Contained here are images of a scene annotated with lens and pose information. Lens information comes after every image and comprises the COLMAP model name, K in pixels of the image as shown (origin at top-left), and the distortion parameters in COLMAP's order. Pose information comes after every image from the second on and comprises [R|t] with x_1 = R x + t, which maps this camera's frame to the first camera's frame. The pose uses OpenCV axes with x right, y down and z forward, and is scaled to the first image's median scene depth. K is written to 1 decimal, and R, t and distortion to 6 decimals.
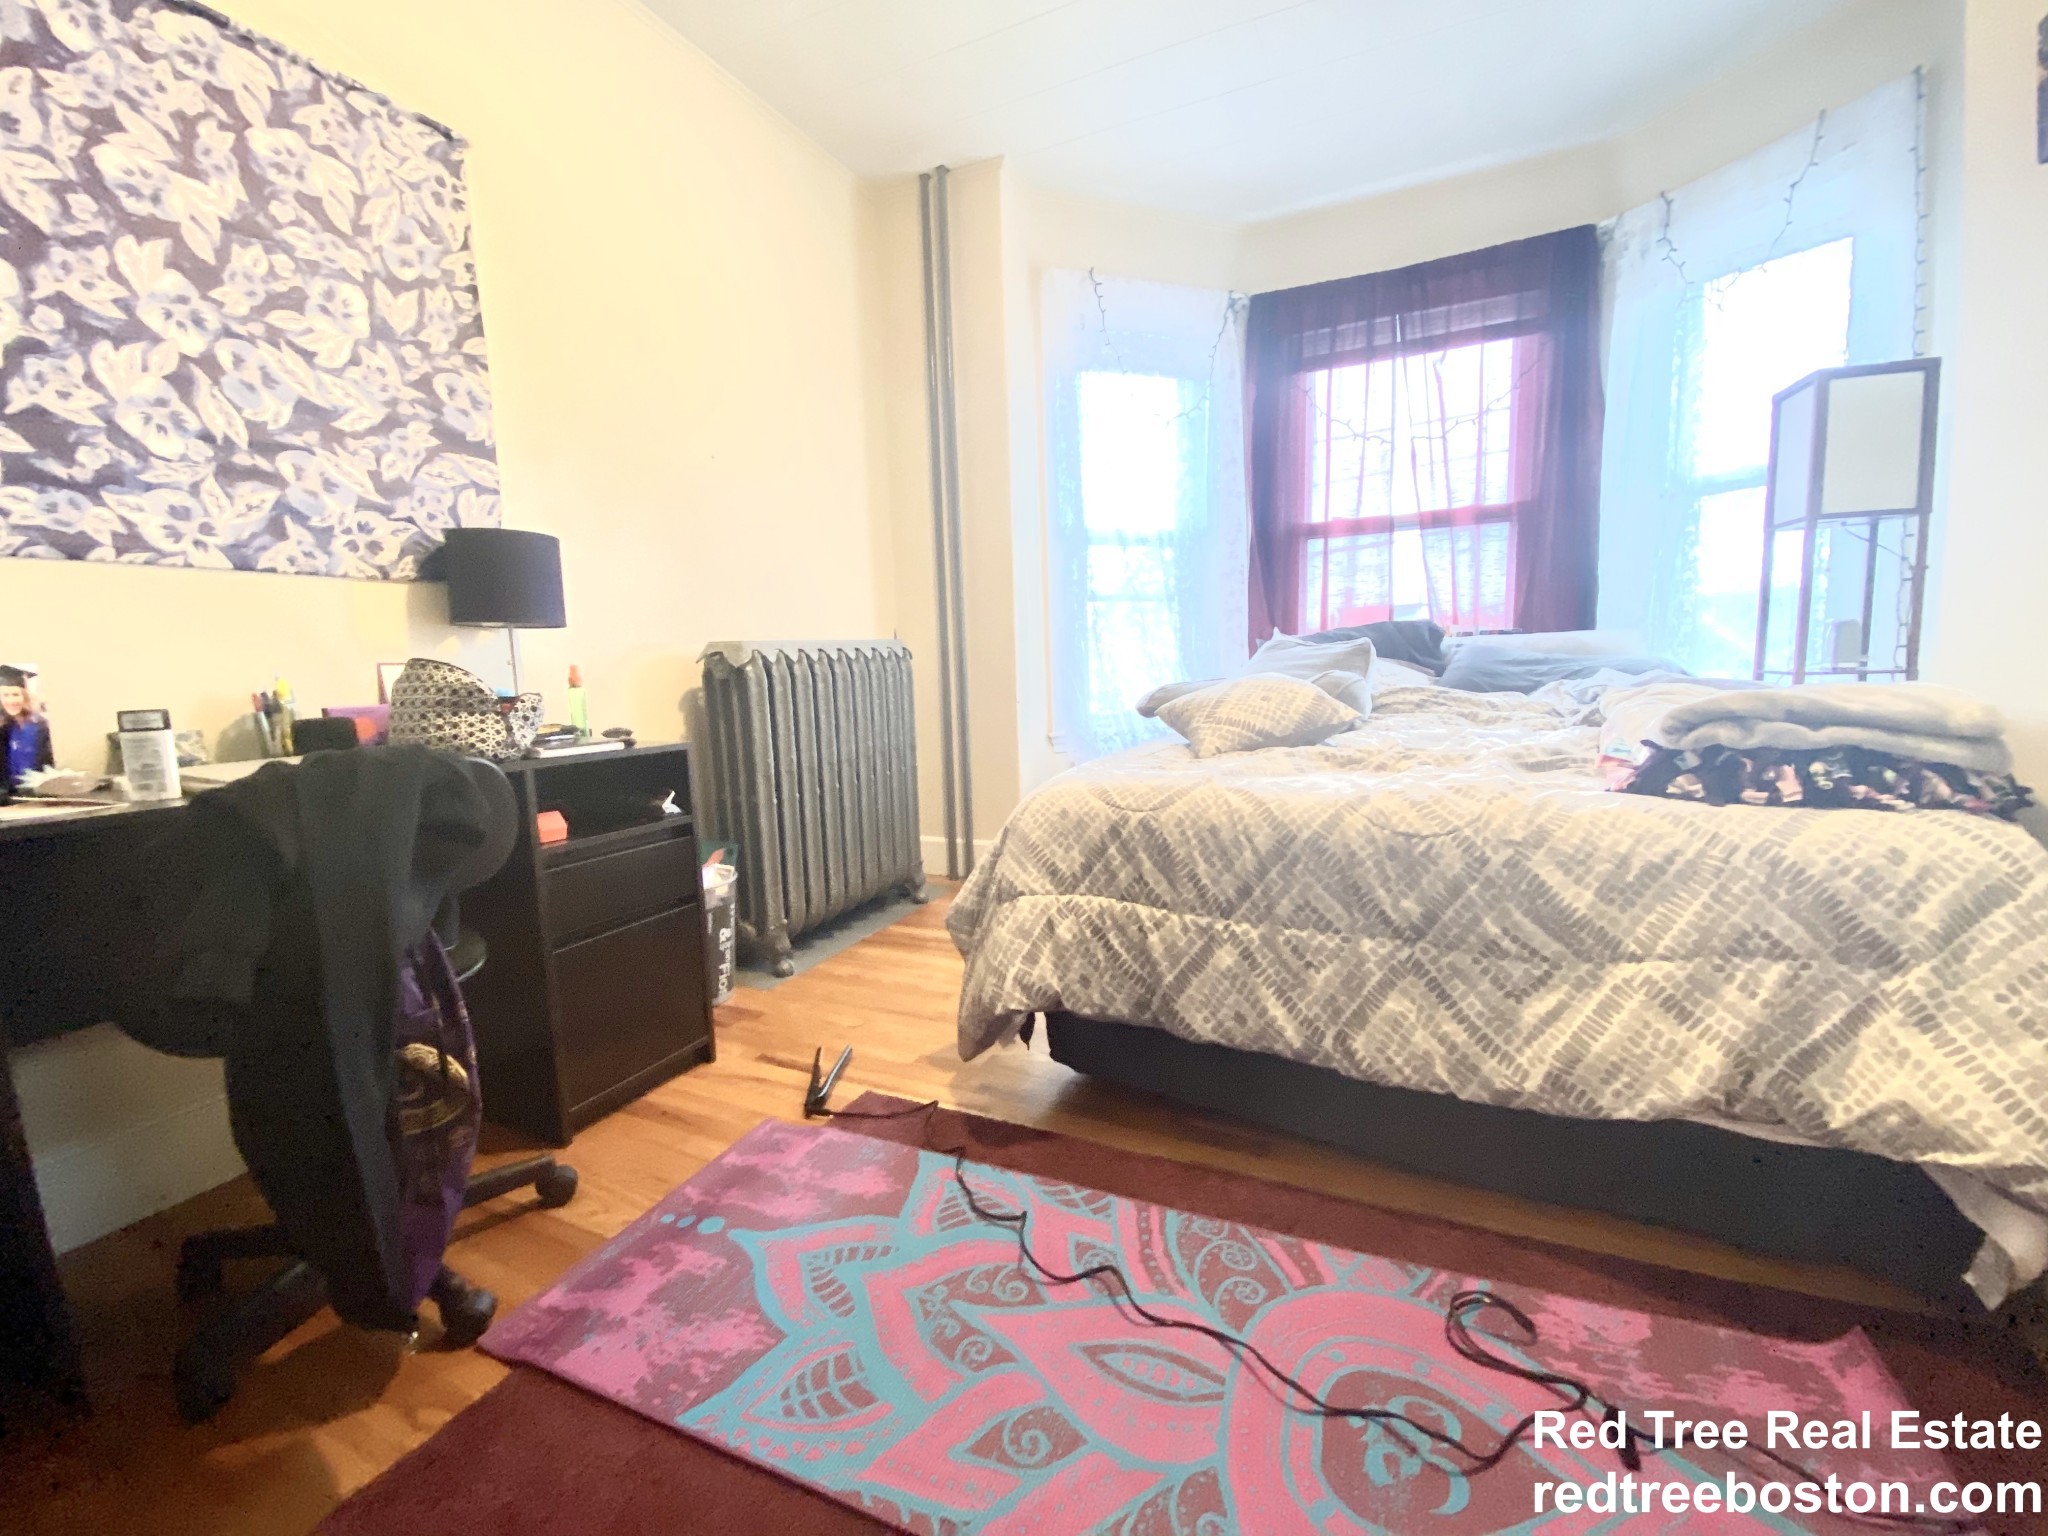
lens RADIAL K [[826.1, 0, 1024.0], [0, 826.1, 768.0], [0, 0, 1]] dist [0.001738, -0.012333]
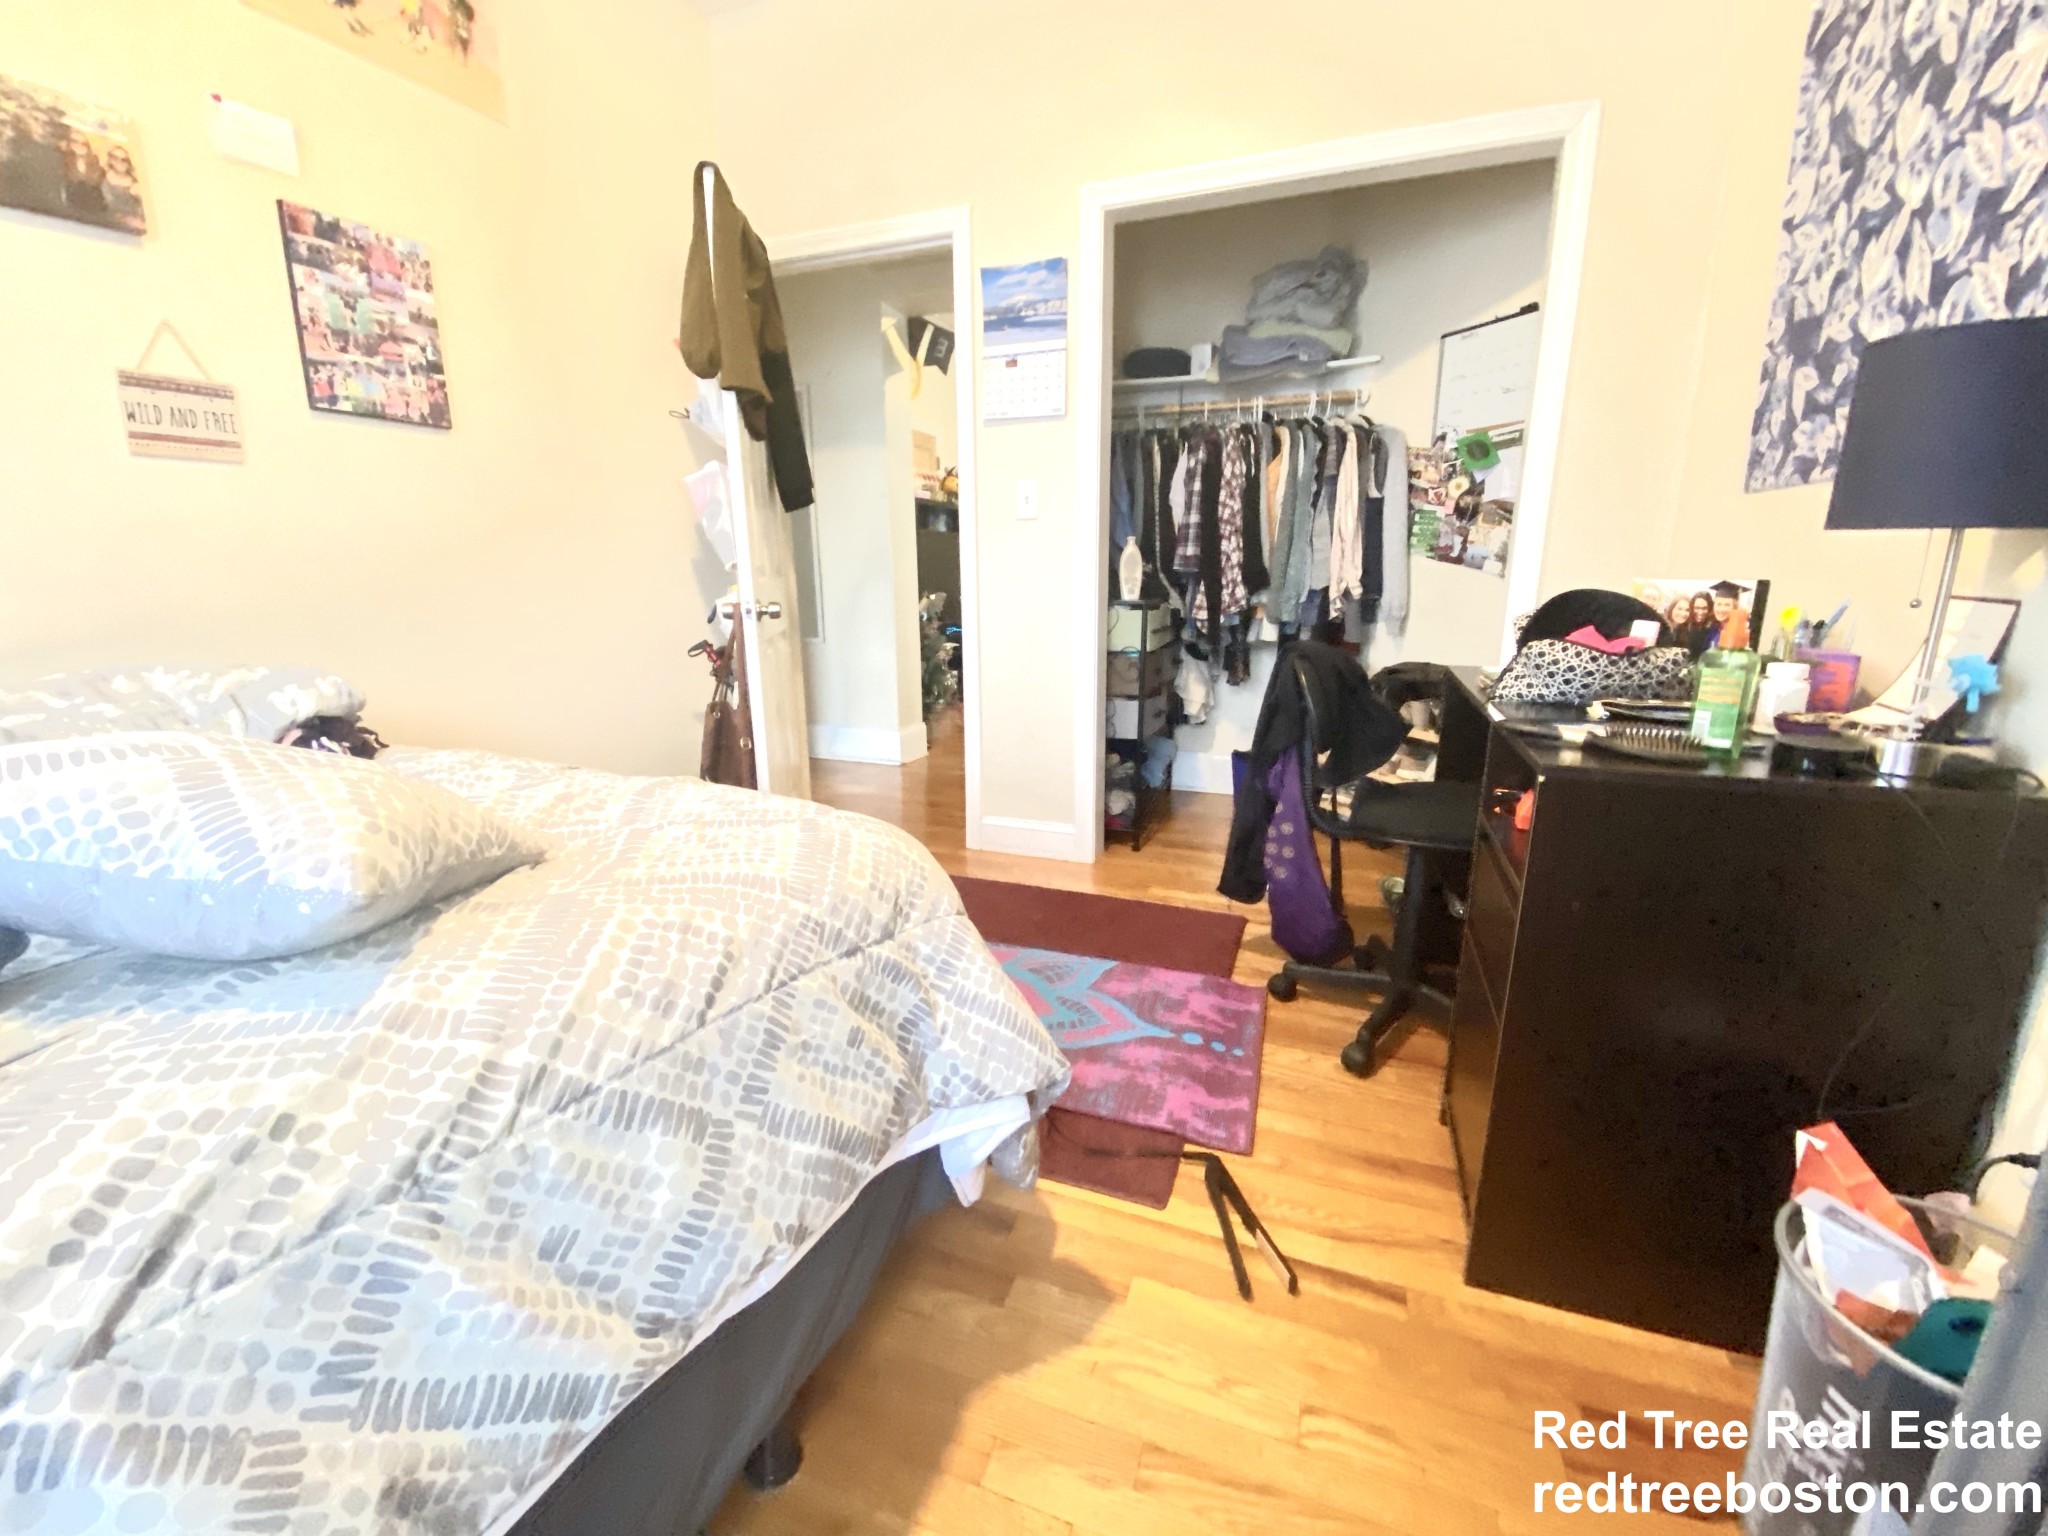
lens RADIAL K [[815.5, 0, 1024.0], [0, 815.5, 768.0], [0, 0, 1]] dist [0.010581, -0.016941]
pose [[-0.996466, 0.056056, -0.062552, -0.053647], [0.030852, 0.936928, 0.348157, -0.298313], [0.078123, 0.344997, -0.935347, 1.984702]]
